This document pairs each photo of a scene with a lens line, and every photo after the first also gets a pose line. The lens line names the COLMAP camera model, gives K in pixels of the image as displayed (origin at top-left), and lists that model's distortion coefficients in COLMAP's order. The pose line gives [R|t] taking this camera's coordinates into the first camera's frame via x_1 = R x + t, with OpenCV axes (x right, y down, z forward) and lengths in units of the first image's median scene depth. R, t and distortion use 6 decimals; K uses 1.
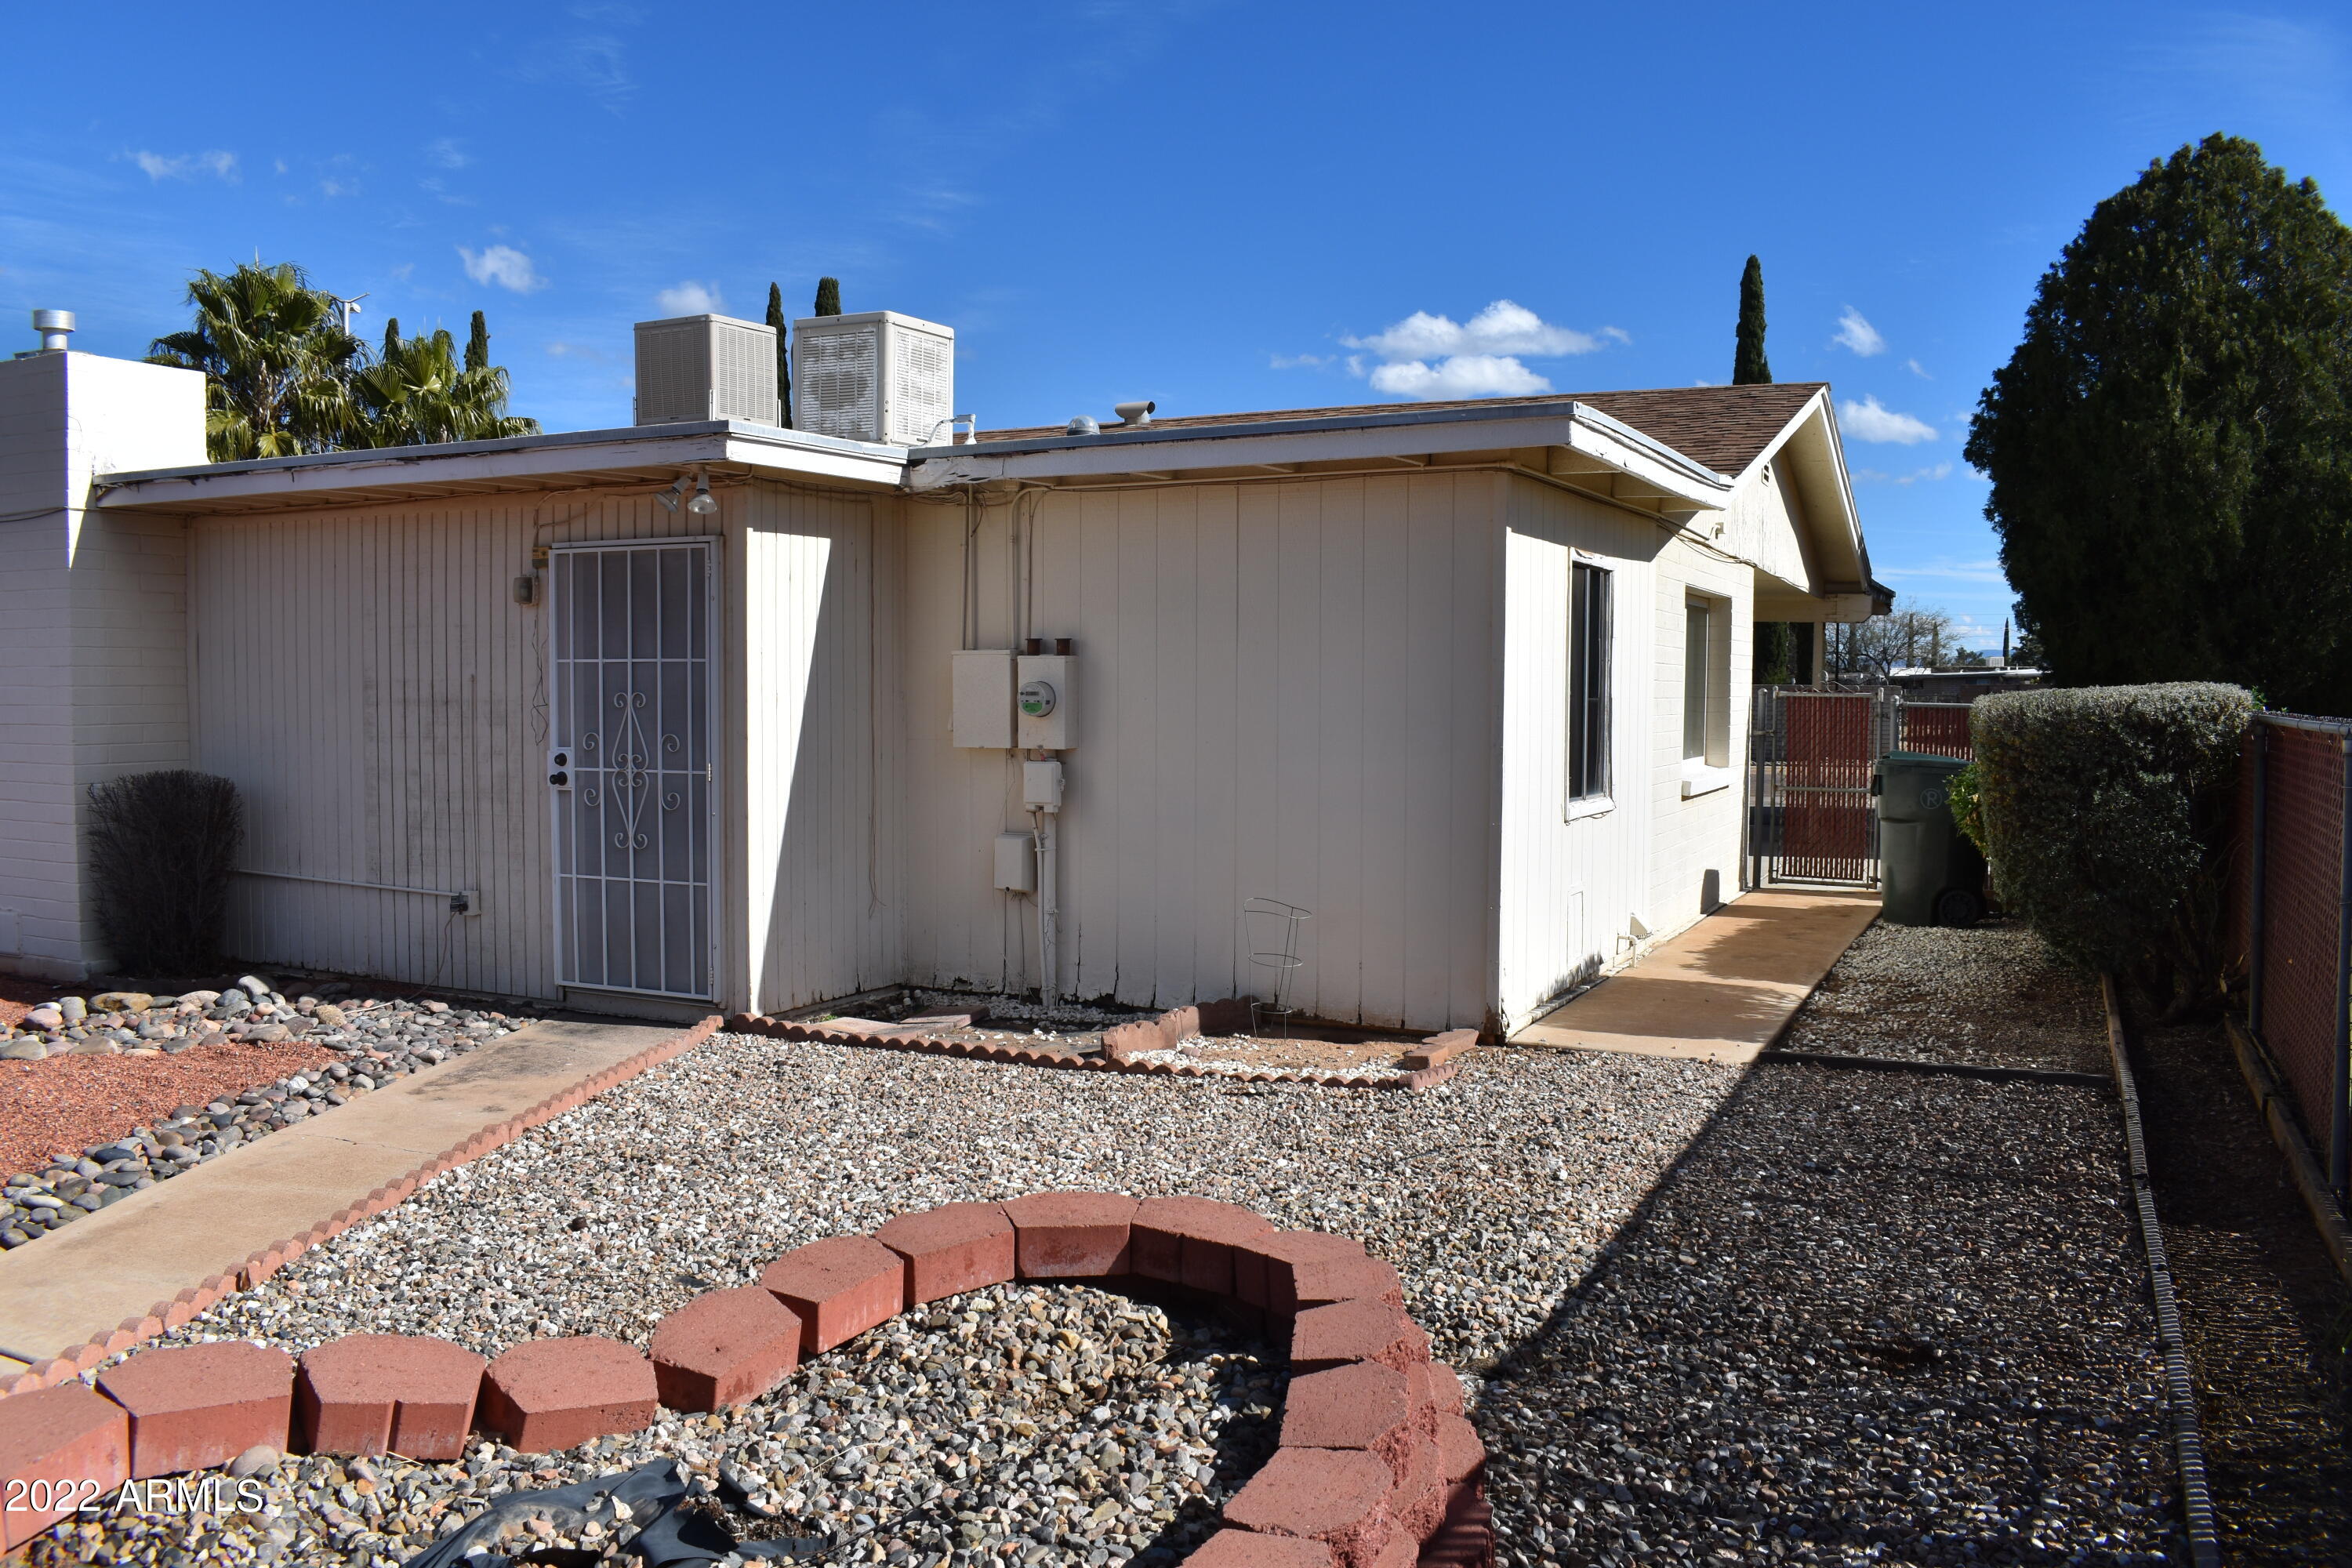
lens RADIAL K [[1847.9, 0, 1179.5], [0, 1847.9, 784.3], [0, 0, 1]] dist [-0.093394, 0.016294]
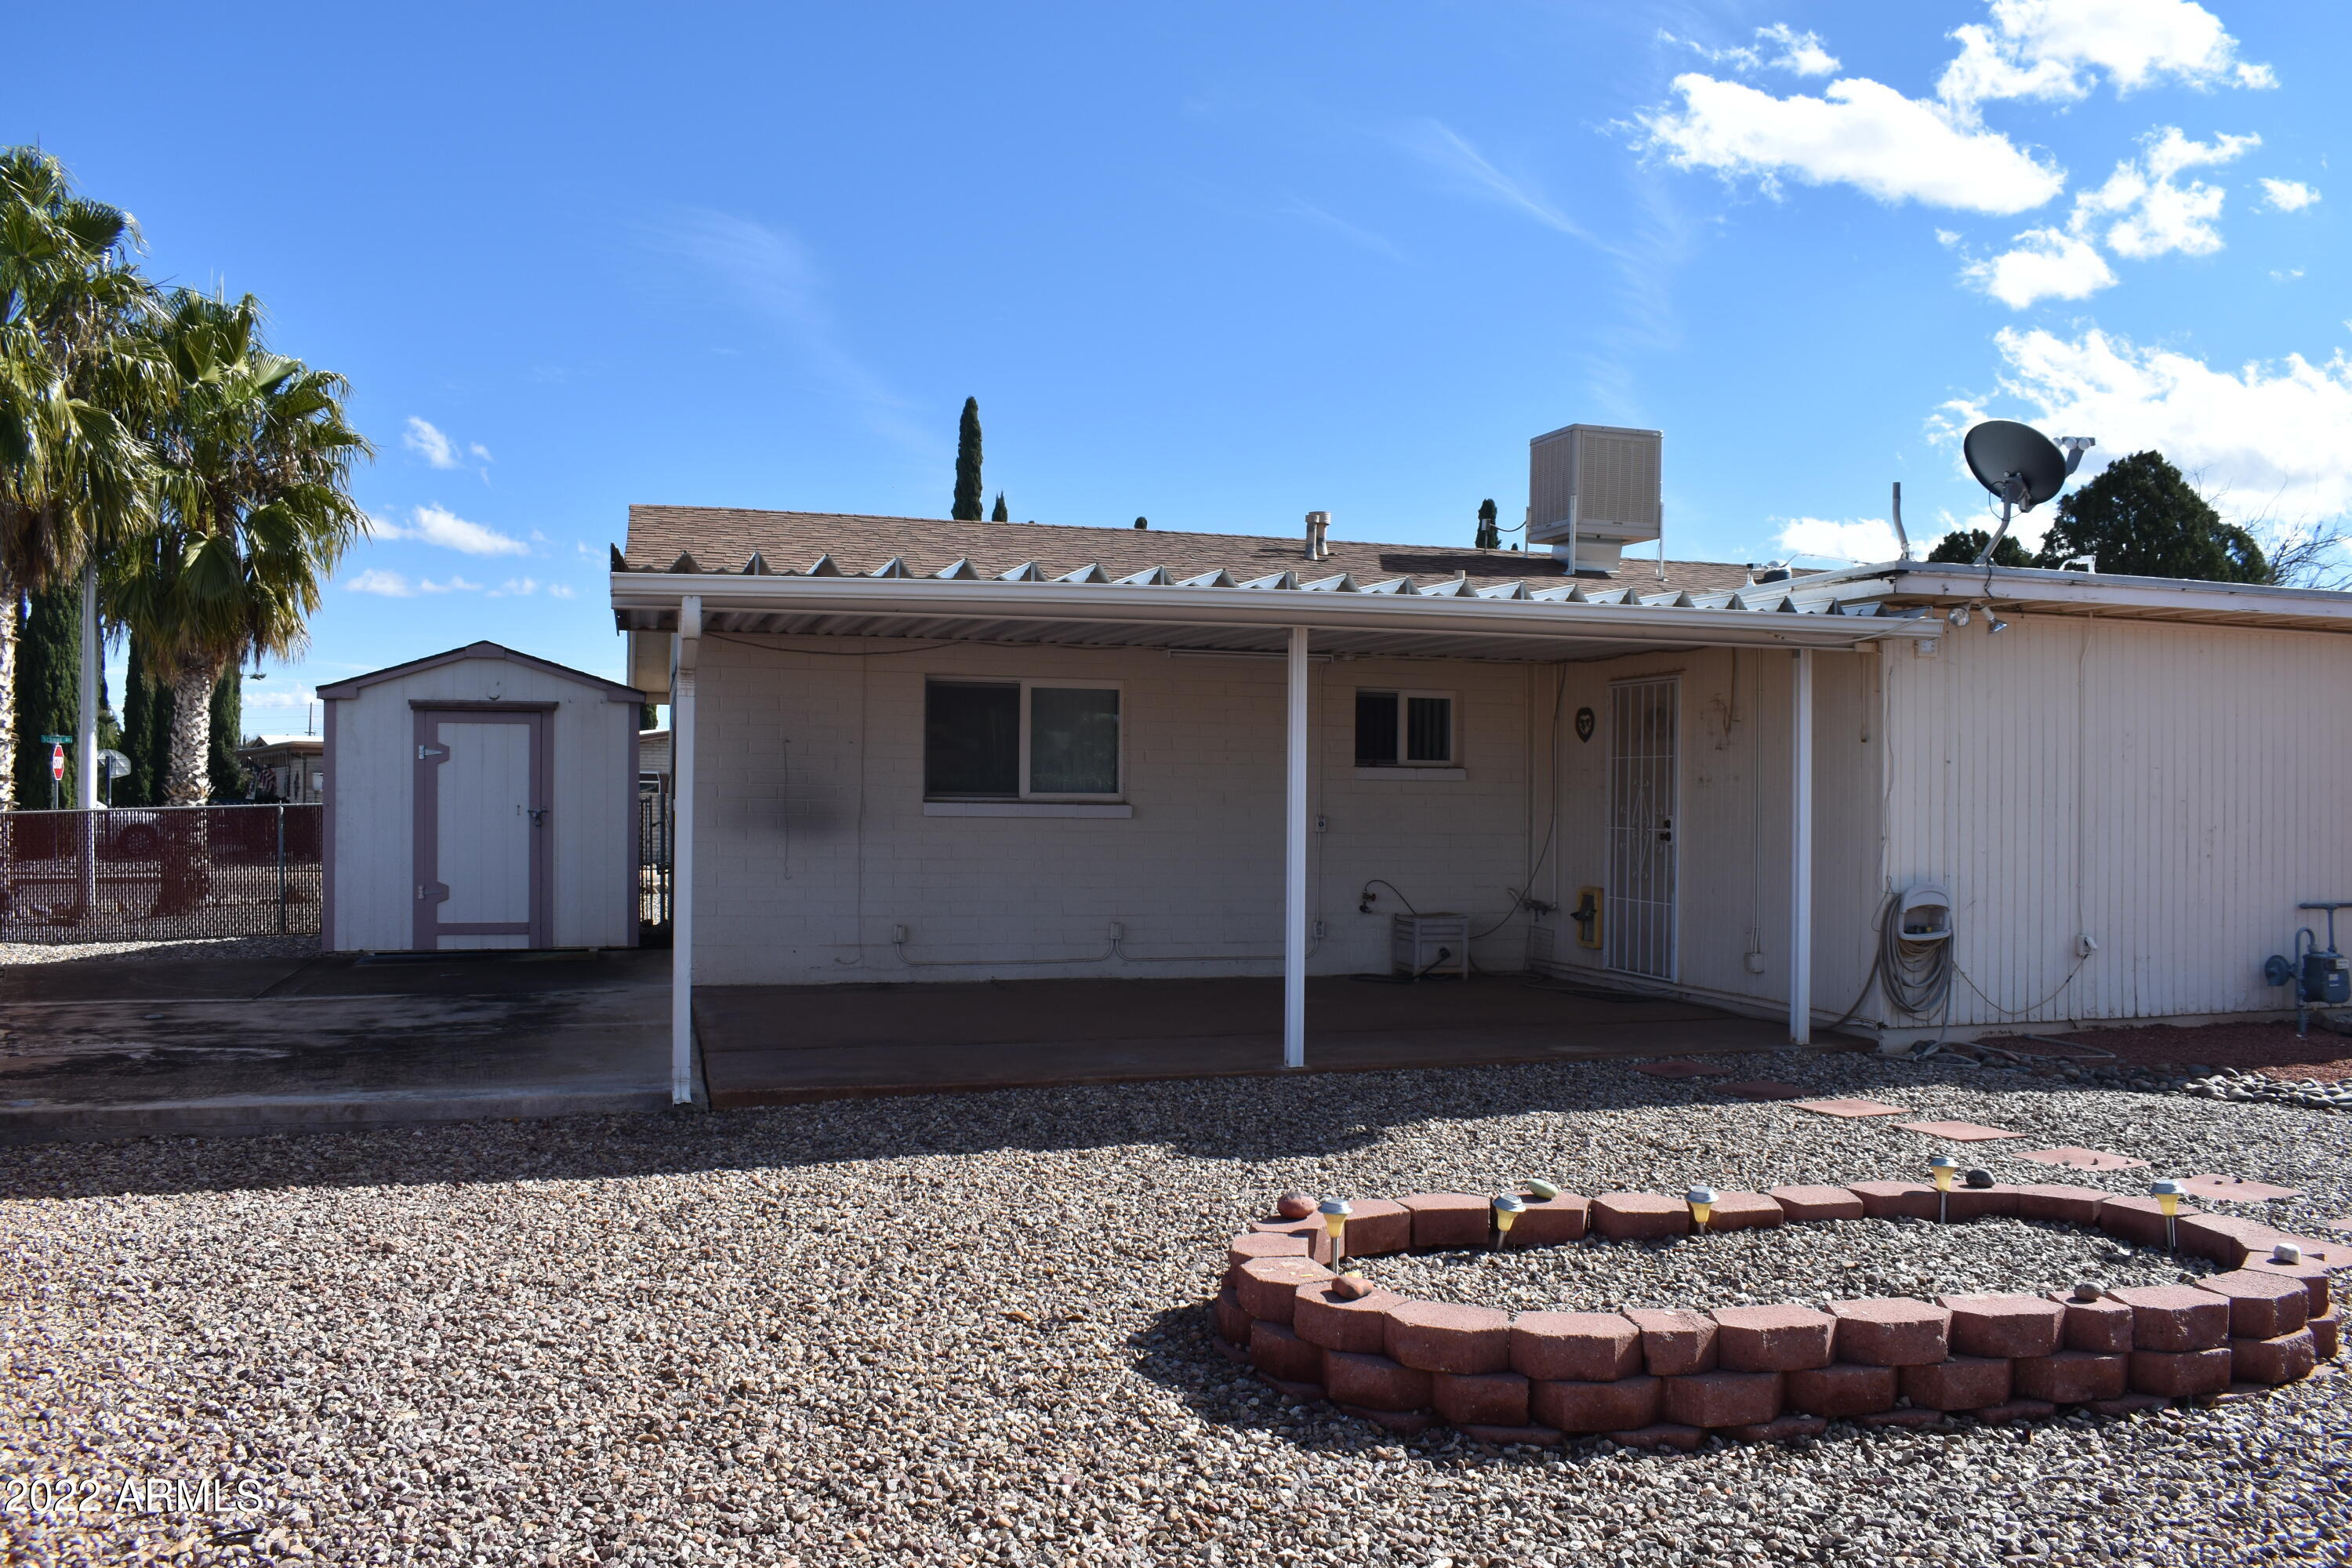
lens RADIAL K [[1847.9, 0, 1179.5], [0, 1847.9, 784.3], [0, 0, 1]] dist [-0.093394, 0.016294]
pose [[0.736121, 0.011817, 0.676747, -2.347324], [0.029398, 0.998346, -0.049410, -0.022085], [-0.676211, 0.056267, 0.734556, 0.858961]]
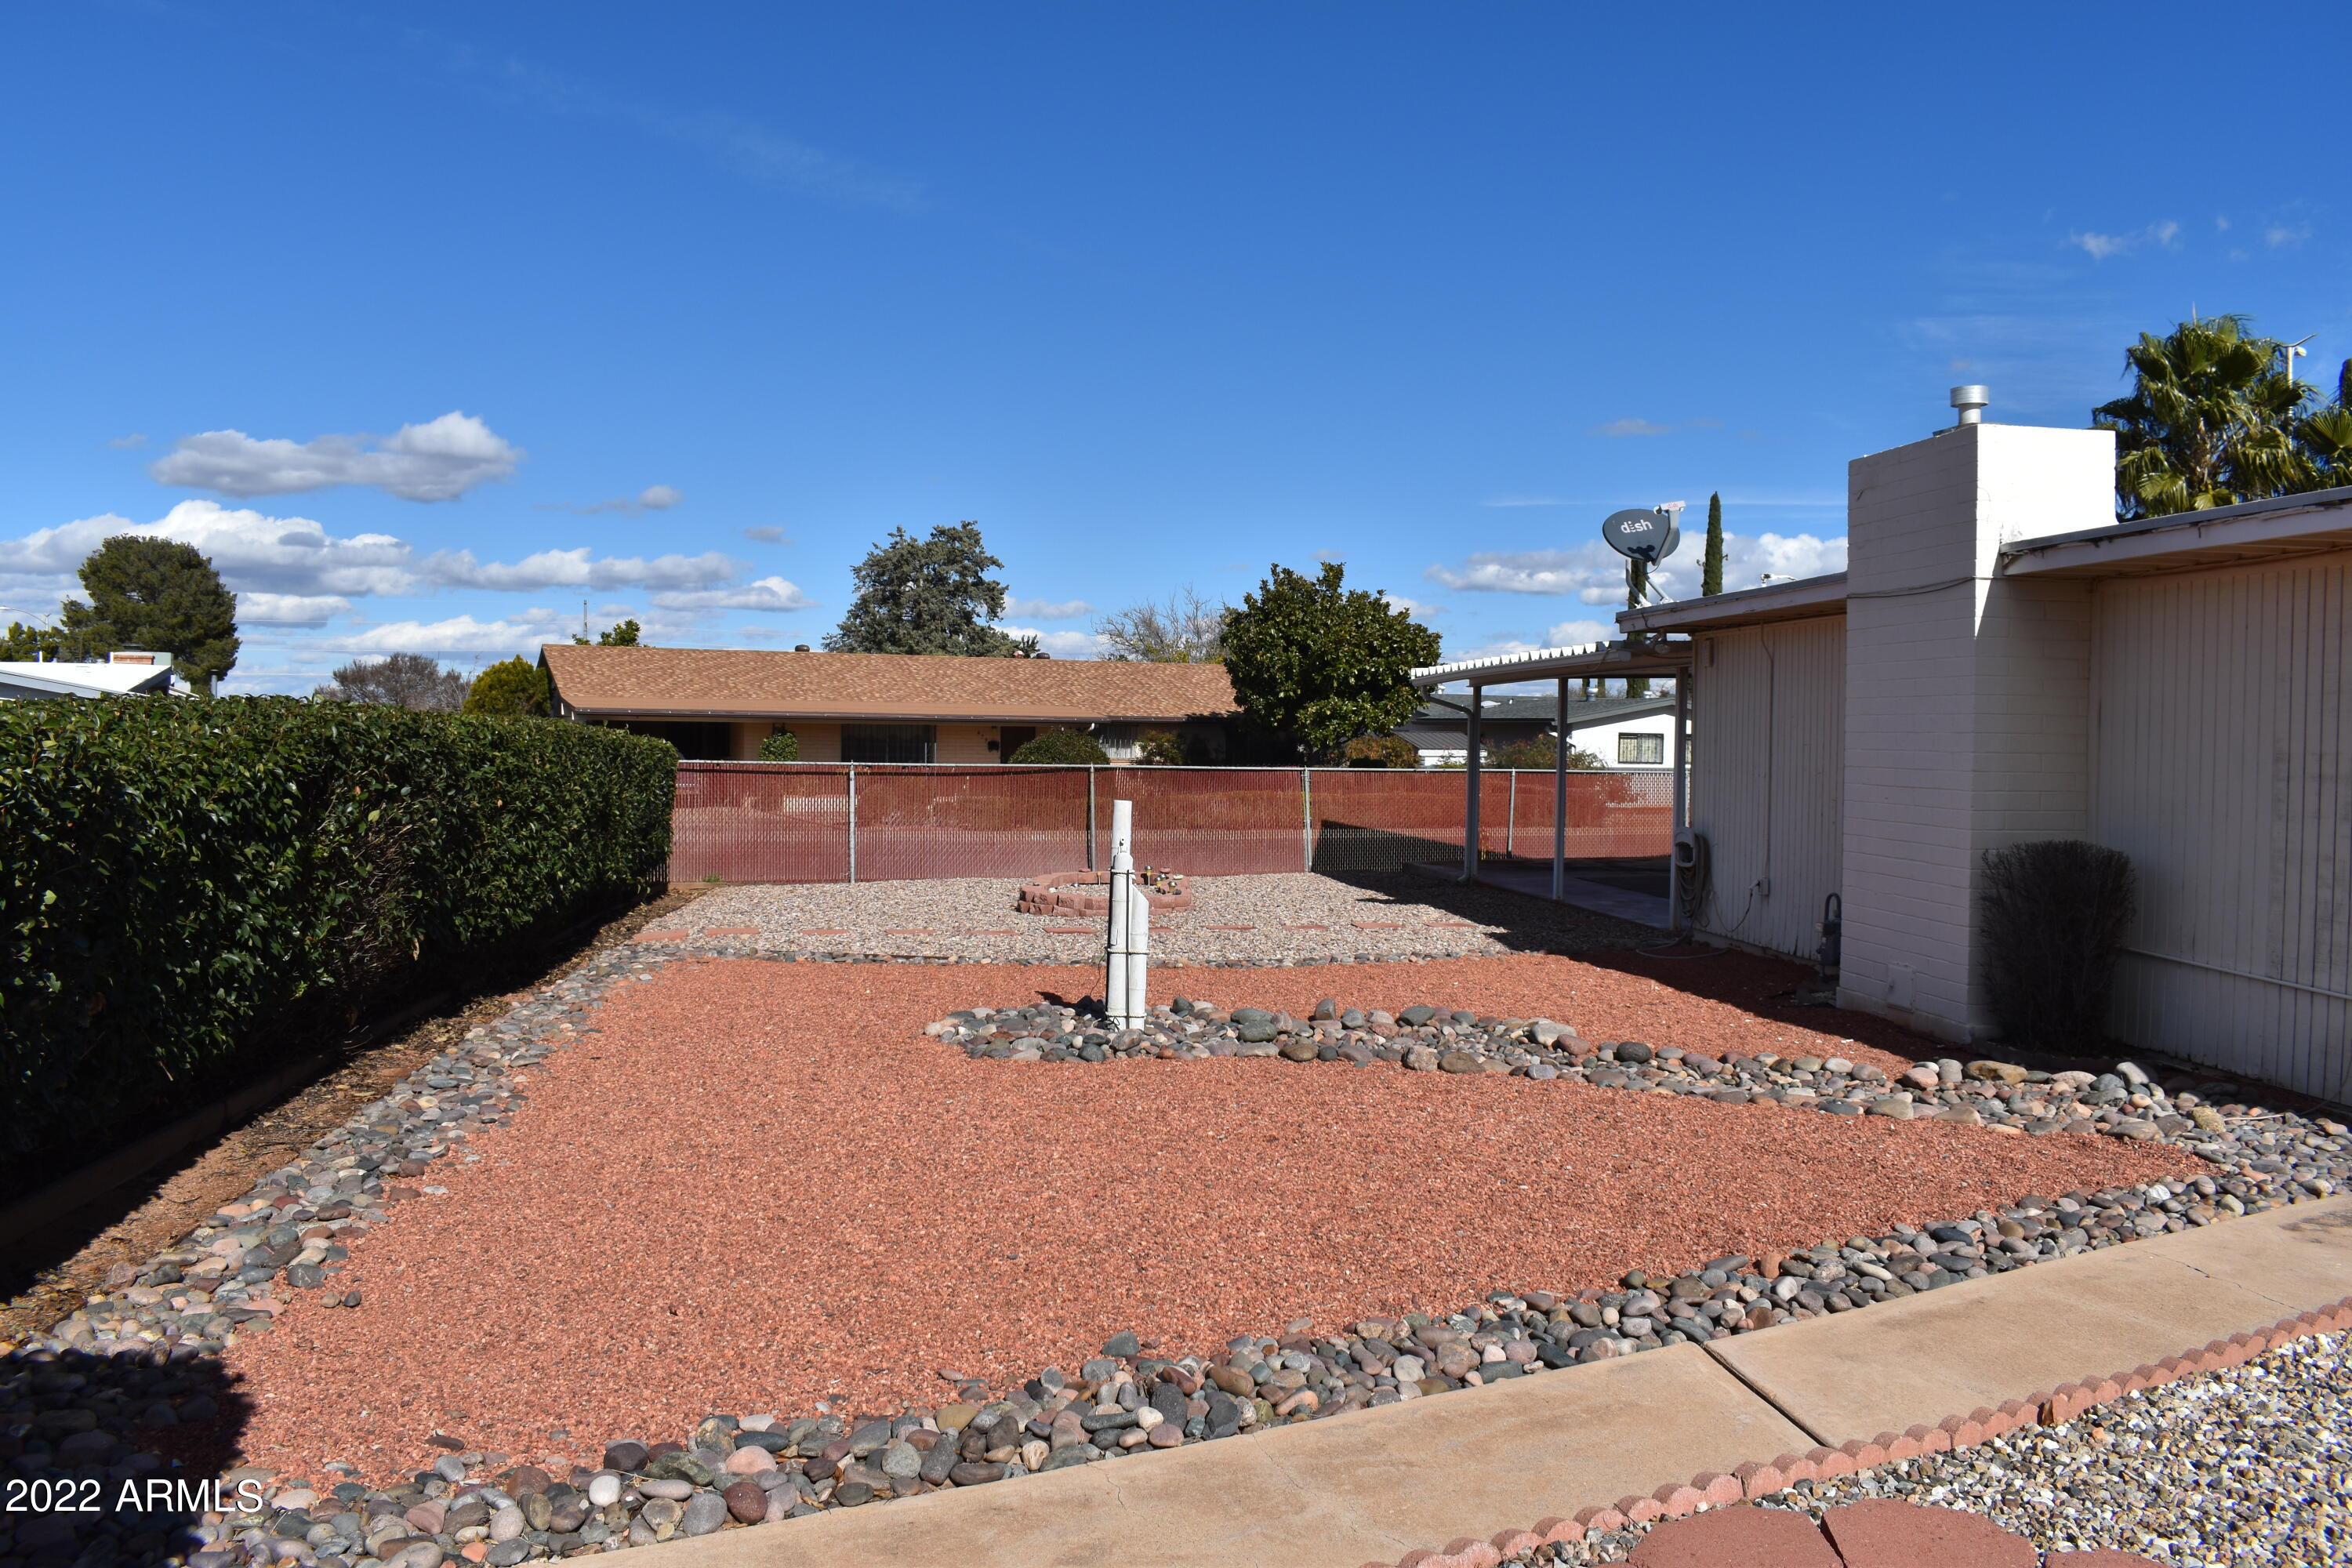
lens RADIAL K [[1847.9, 0, 1179.5], [0, 1847.9, 784.3], [0, 0, 1]] dist [-0.093394, 0.016294]
pose [[0.551060, 0.027025, -0.834028, -0.007778], [-0.056665, 0.998380, -0.005089, -0.006357], [0.832540, 0.050065, 0.551699, 0.058602]]
